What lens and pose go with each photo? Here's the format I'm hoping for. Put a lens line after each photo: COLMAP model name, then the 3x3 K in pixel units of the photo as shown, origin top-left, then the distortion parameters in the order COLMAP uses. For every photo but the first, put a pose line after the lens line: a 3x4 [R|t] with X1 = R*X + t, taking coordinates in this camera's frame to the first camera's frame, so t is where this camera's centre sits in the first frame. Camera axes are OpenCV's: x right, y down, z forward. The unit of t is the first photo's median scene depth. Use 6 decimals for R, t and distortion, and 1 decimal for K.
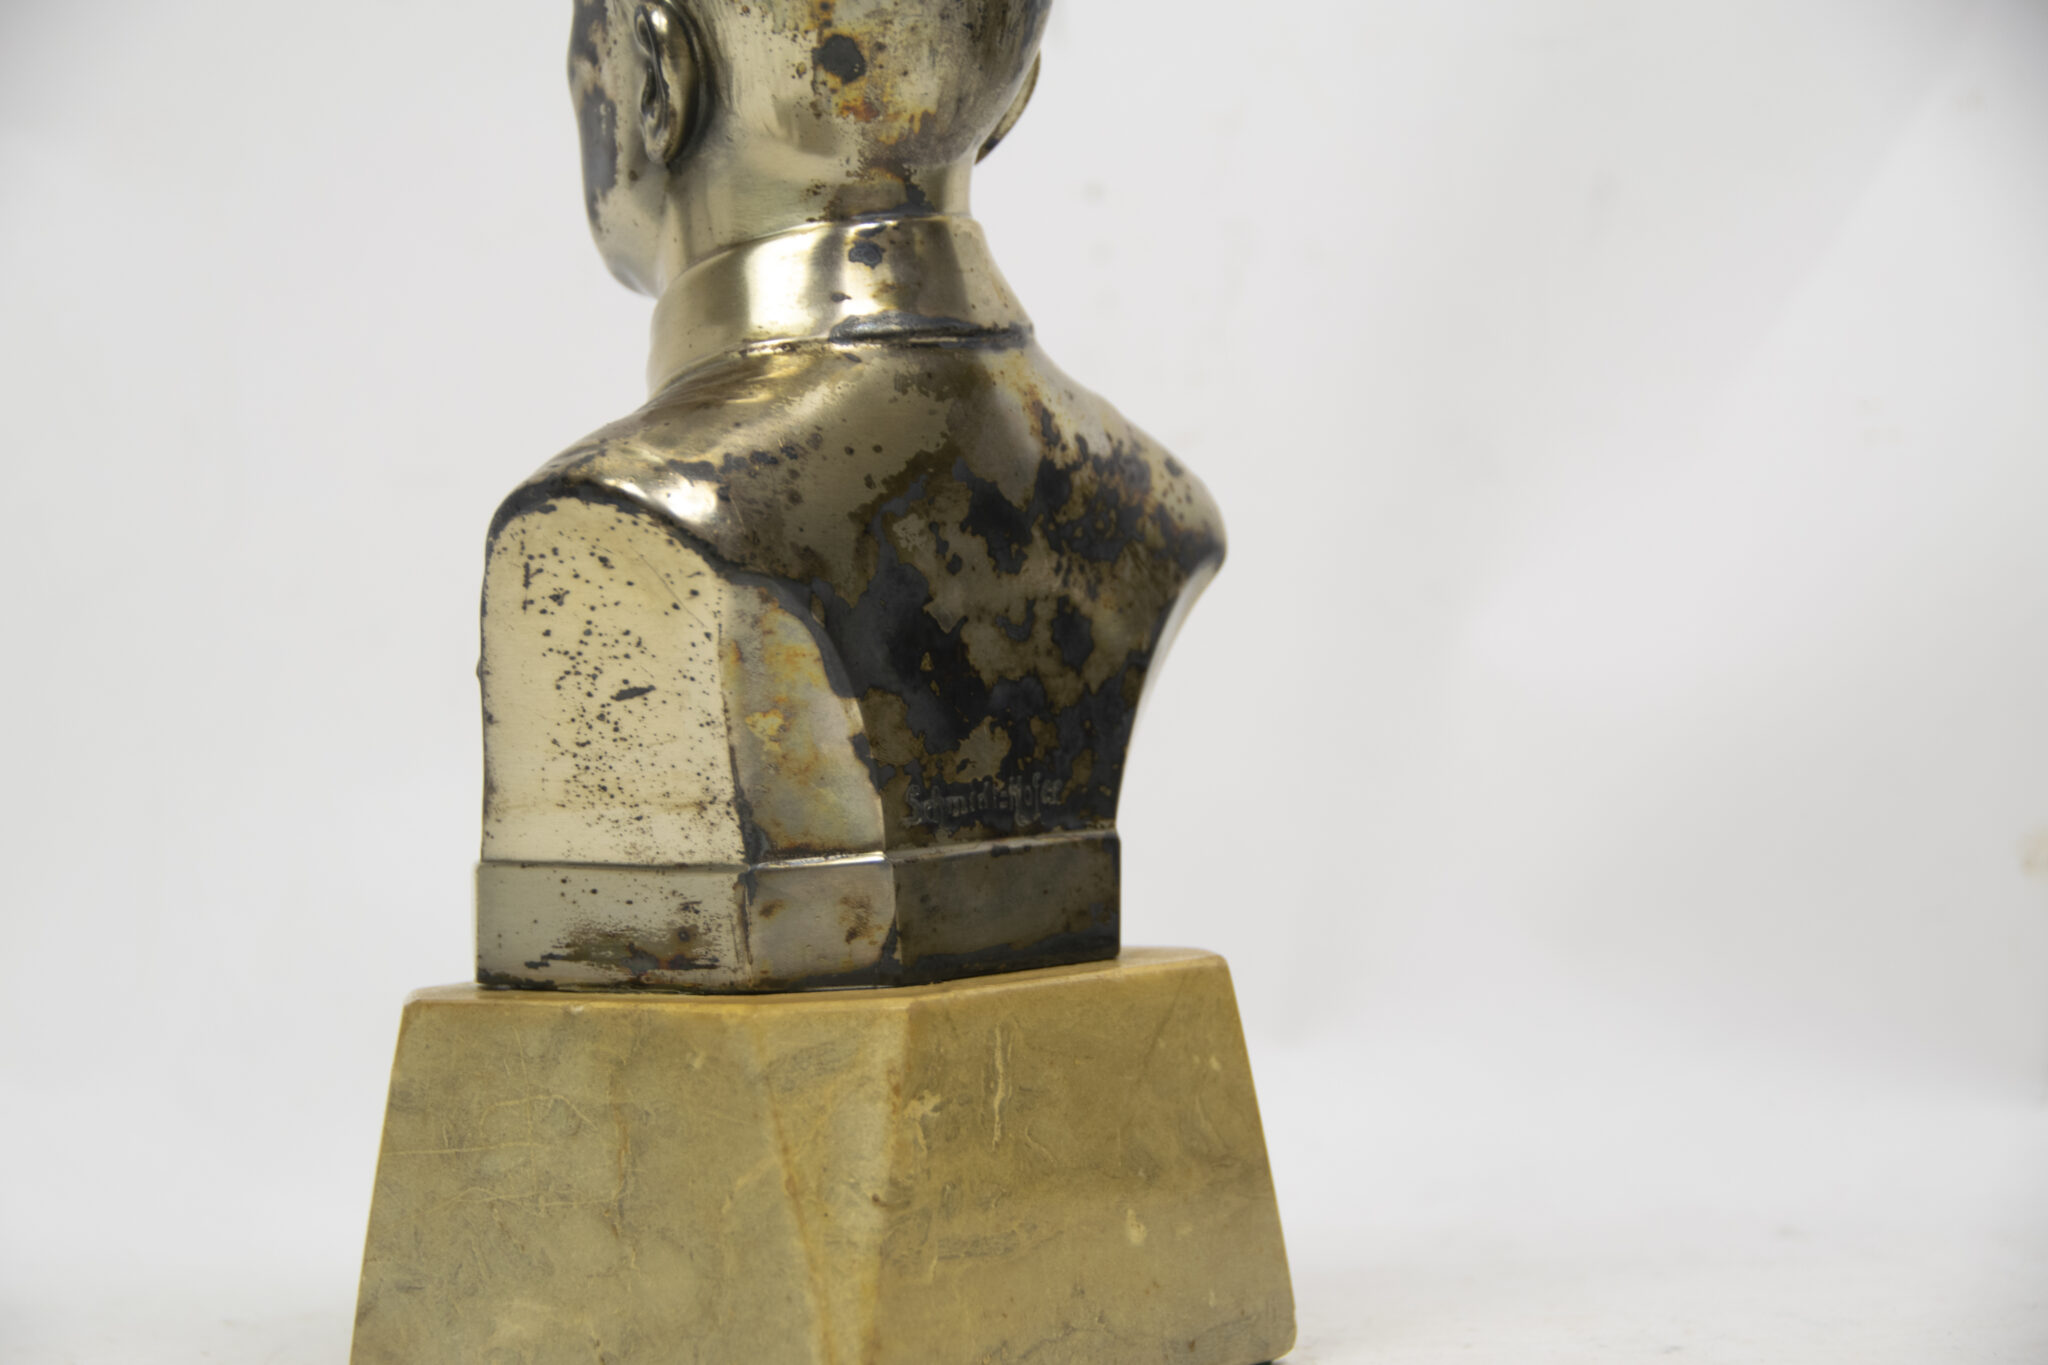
lens RADIAL K [[5665.3, 0, 1025.7], [0, 5665.3, 728.6], [0, 0, 1]] dist [0.403428, 0.000000]
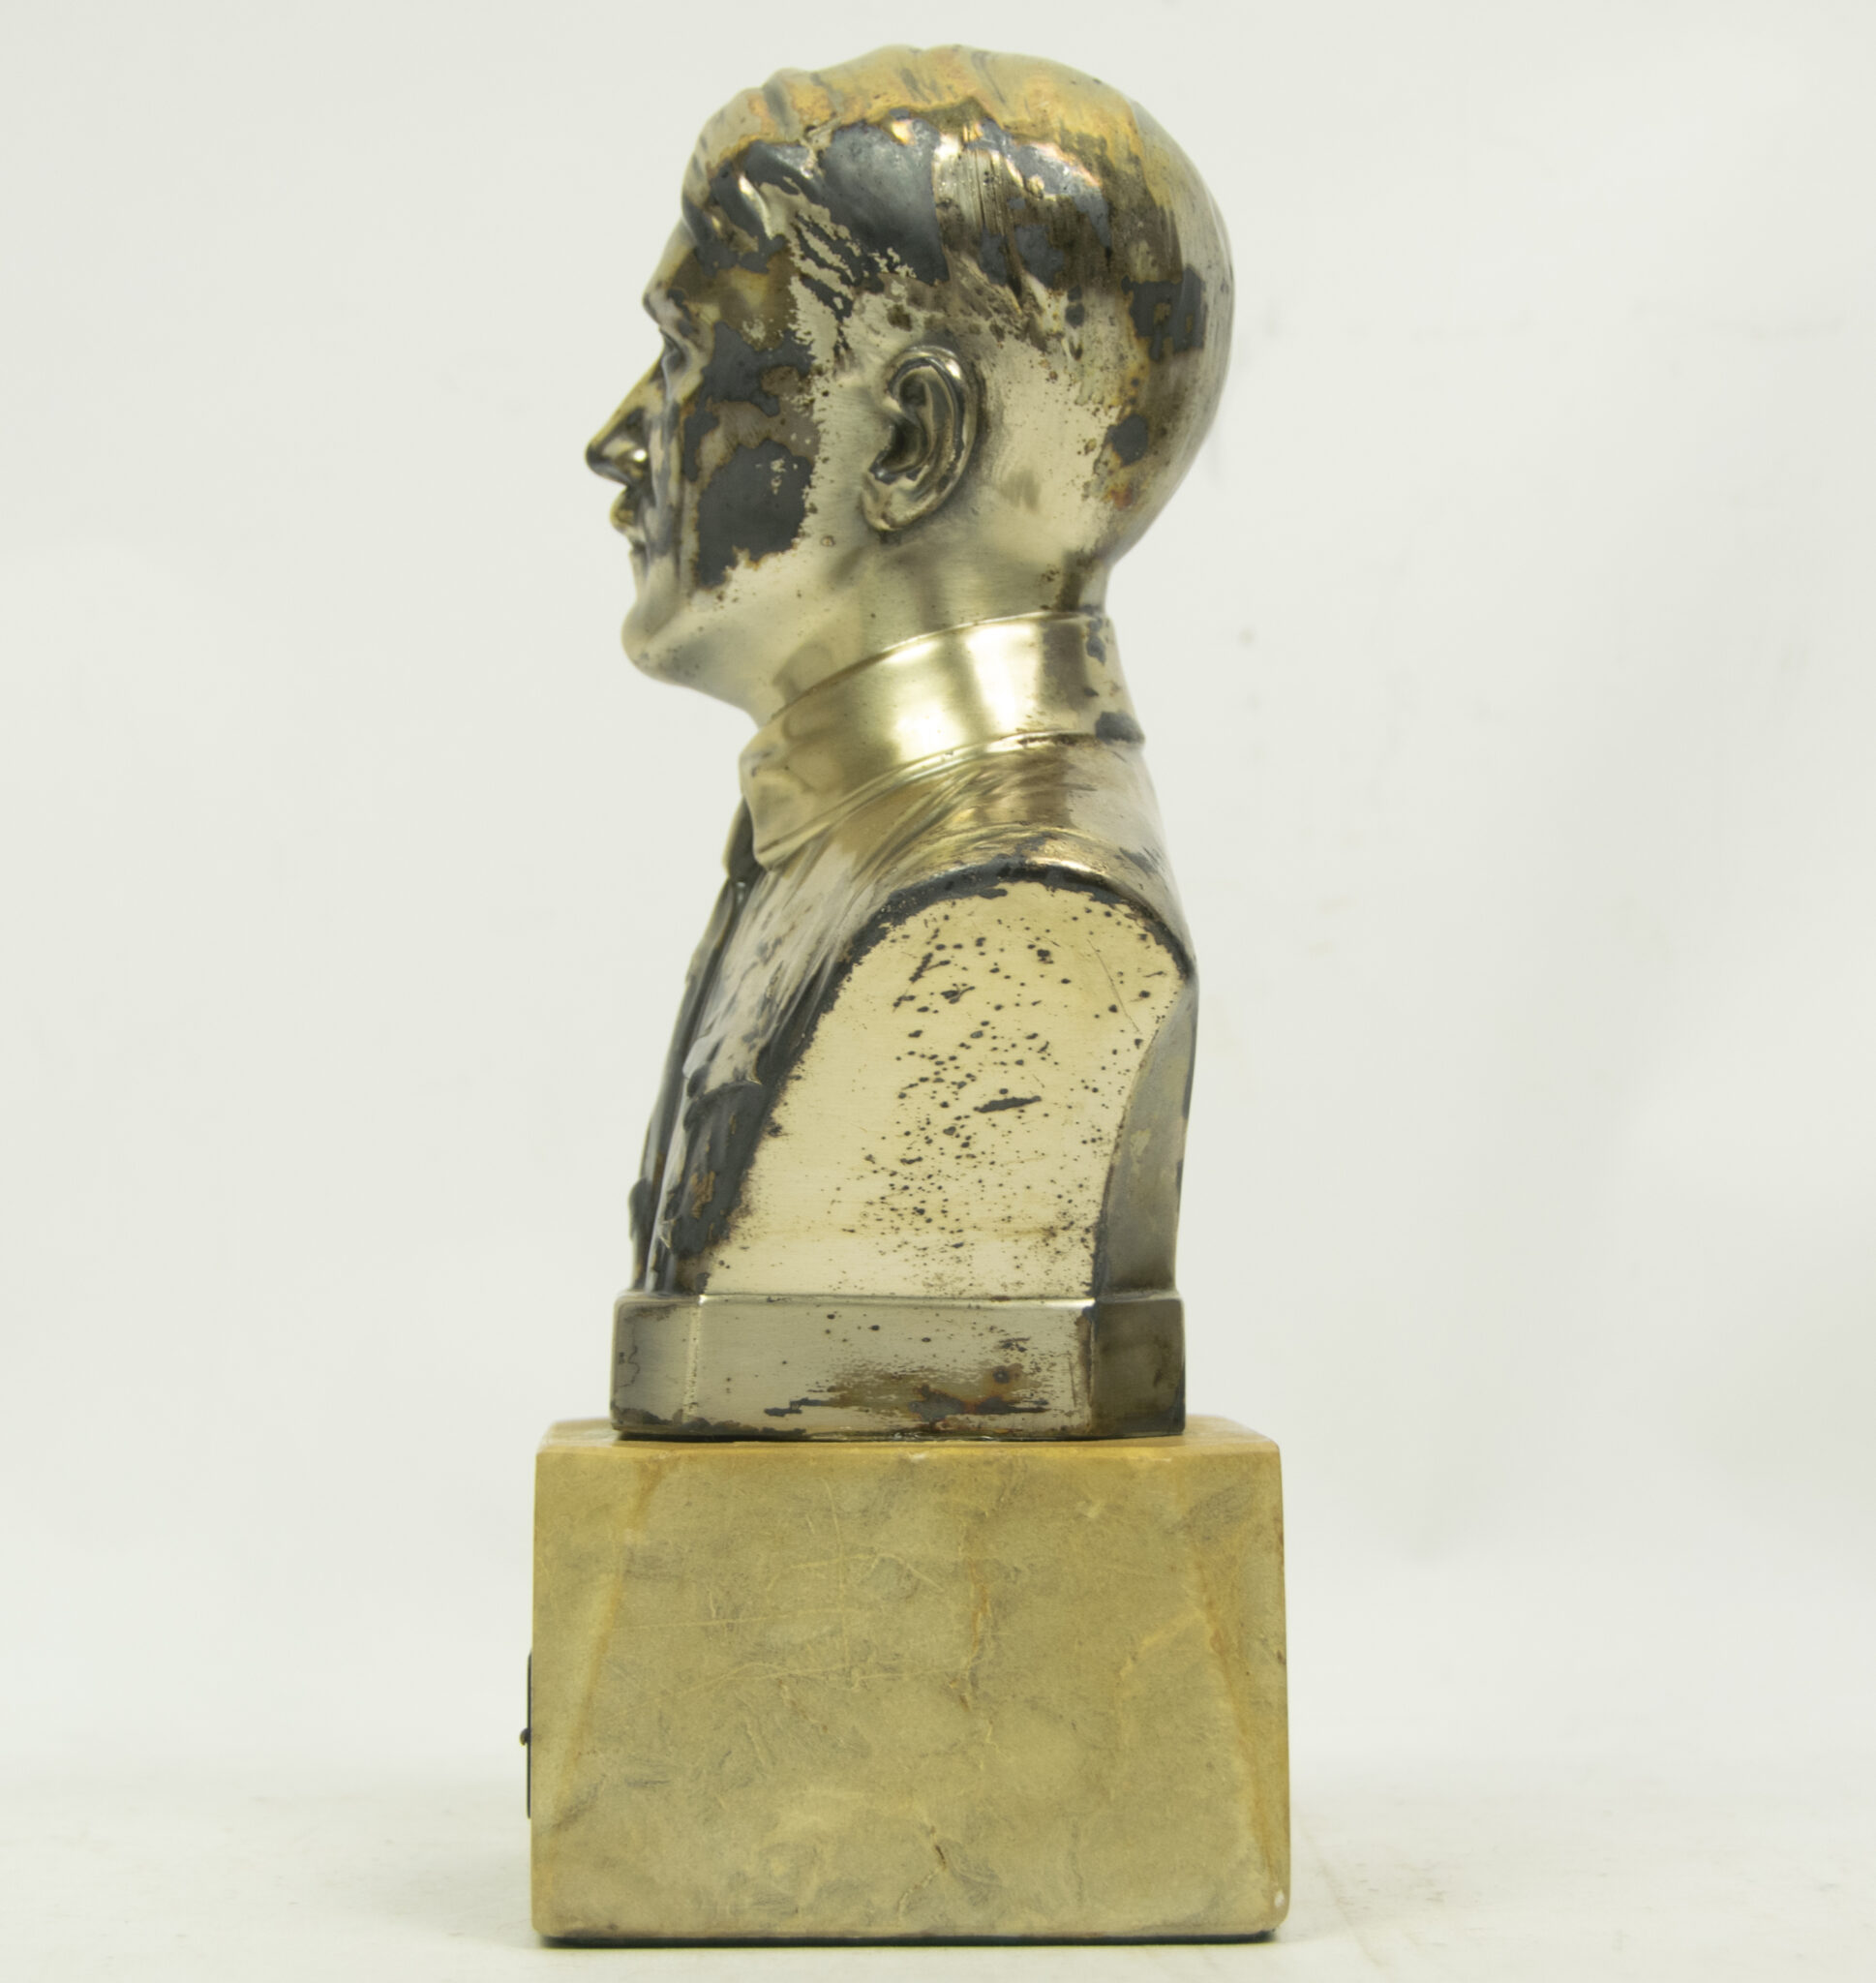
lens RADIAL K [[5684.5, 0, 1003.8], [0, 5684.5, 1079.6], [0, 0, 1]] dist [0.093886, 0.000000]
pose [[0.758608, 0.046810, 0.649863, -0.649965], [-0.008443, 0.998038, -0.062034, 0.045385], [-0.651492, 0.041573, 0.757516, 0.310187]]
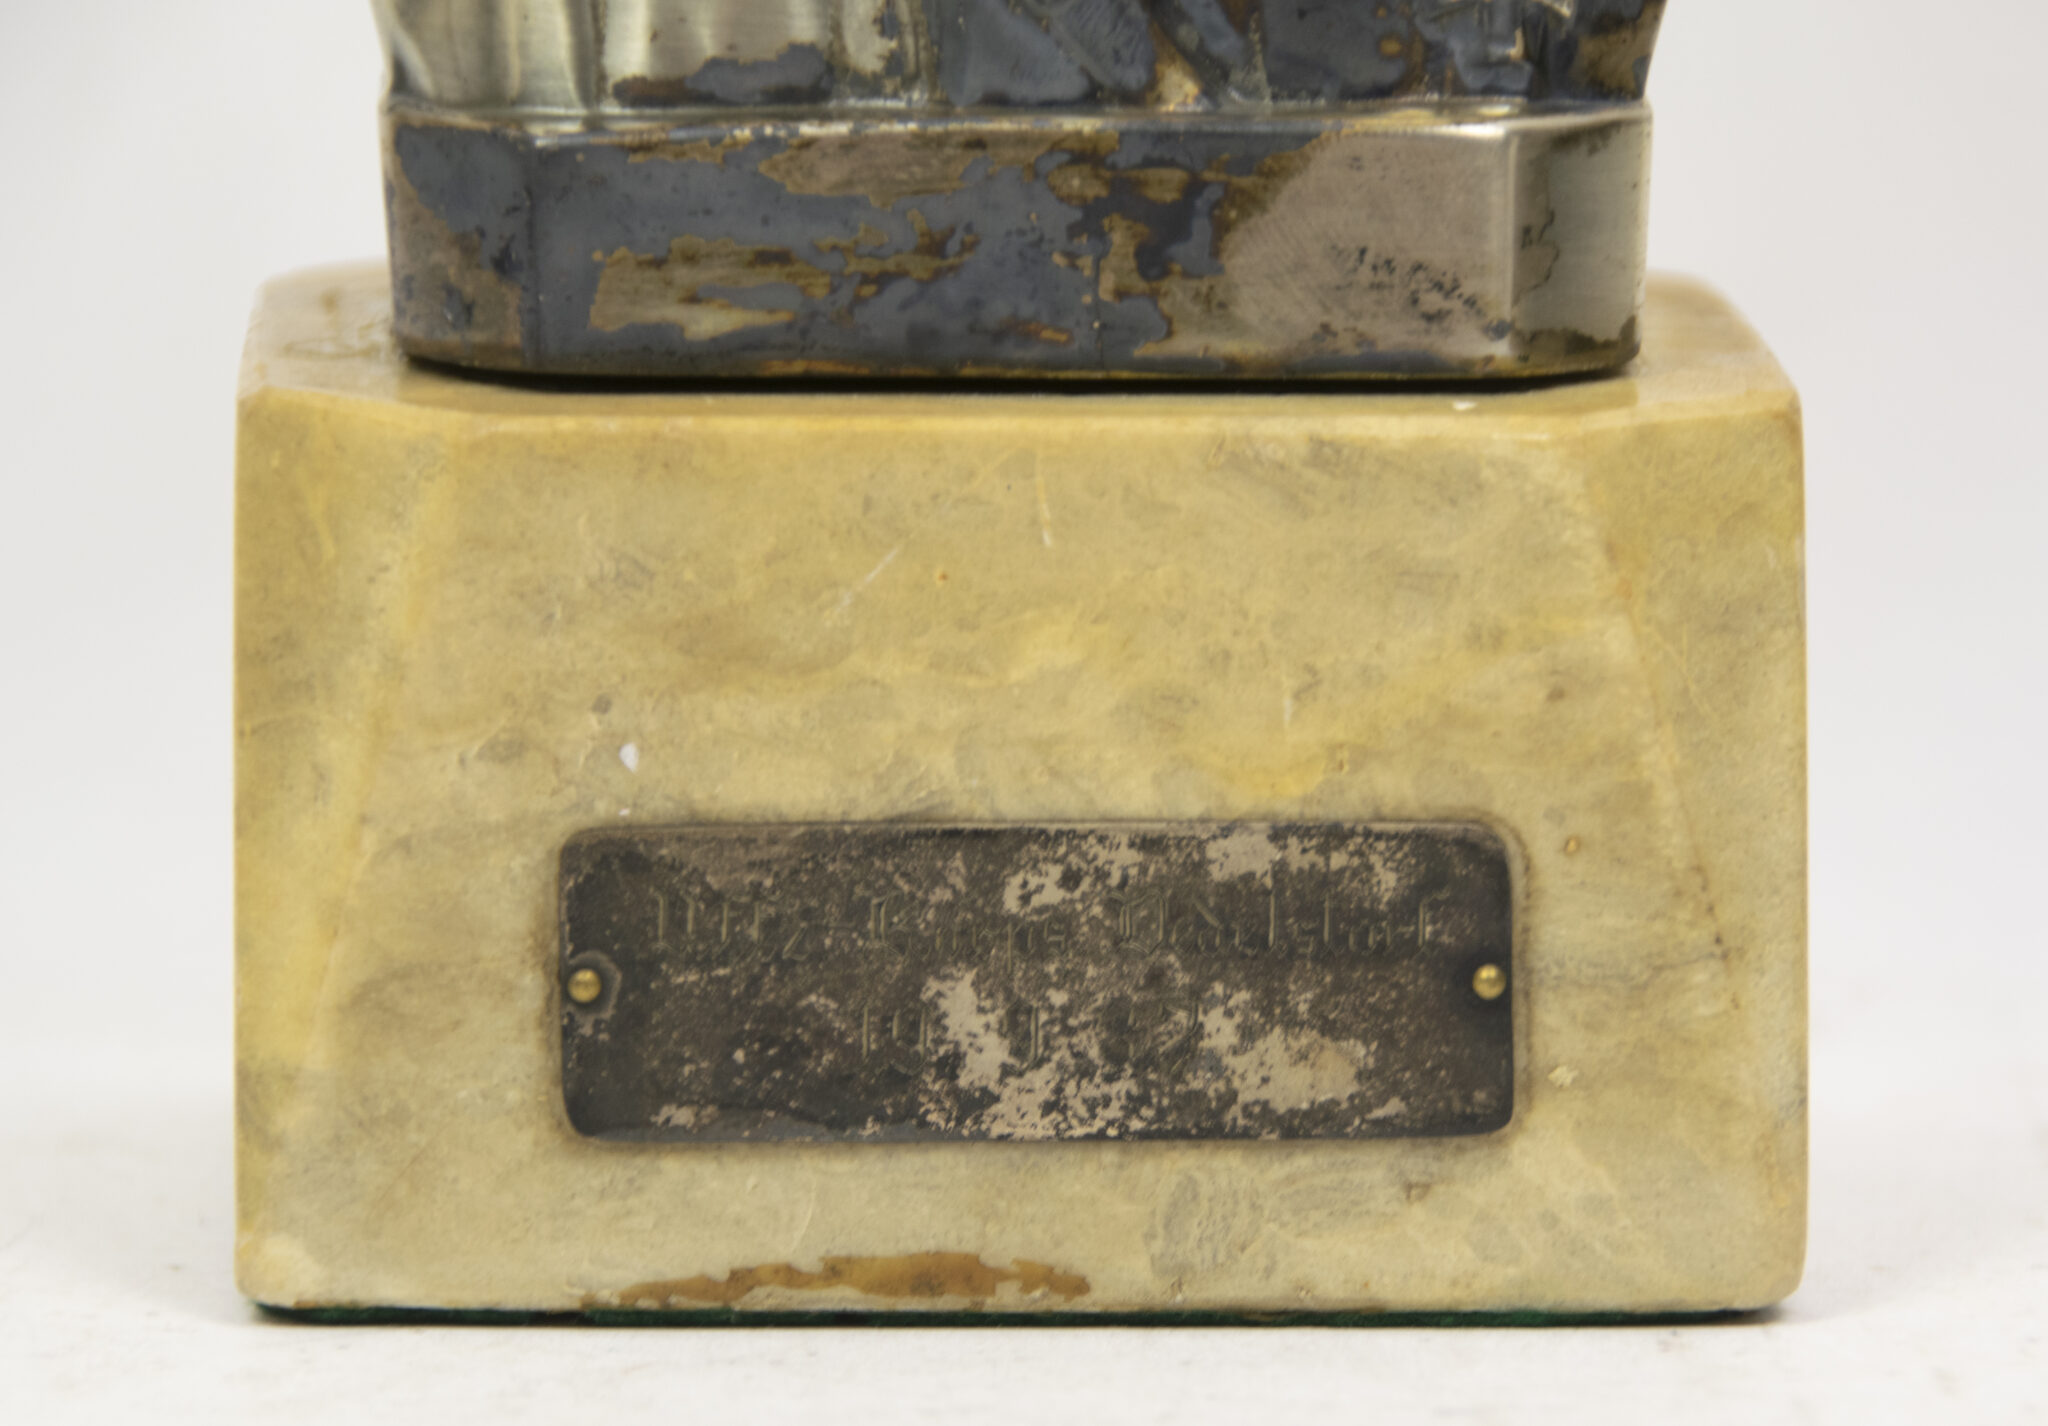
lens RADIAL K [[13110.9, 0, 1173.1], [0, 13110.9, 842.1], [0, 0, 1]] dist [0.735454, 0.000000]
pose [[-0.637894, -0.093880, 0.764381, -0.929711], [0.039698, 0.987214, 0.154377, -0.087227], [-0.769101, 0.128821, -0.626011, 1.762120]]
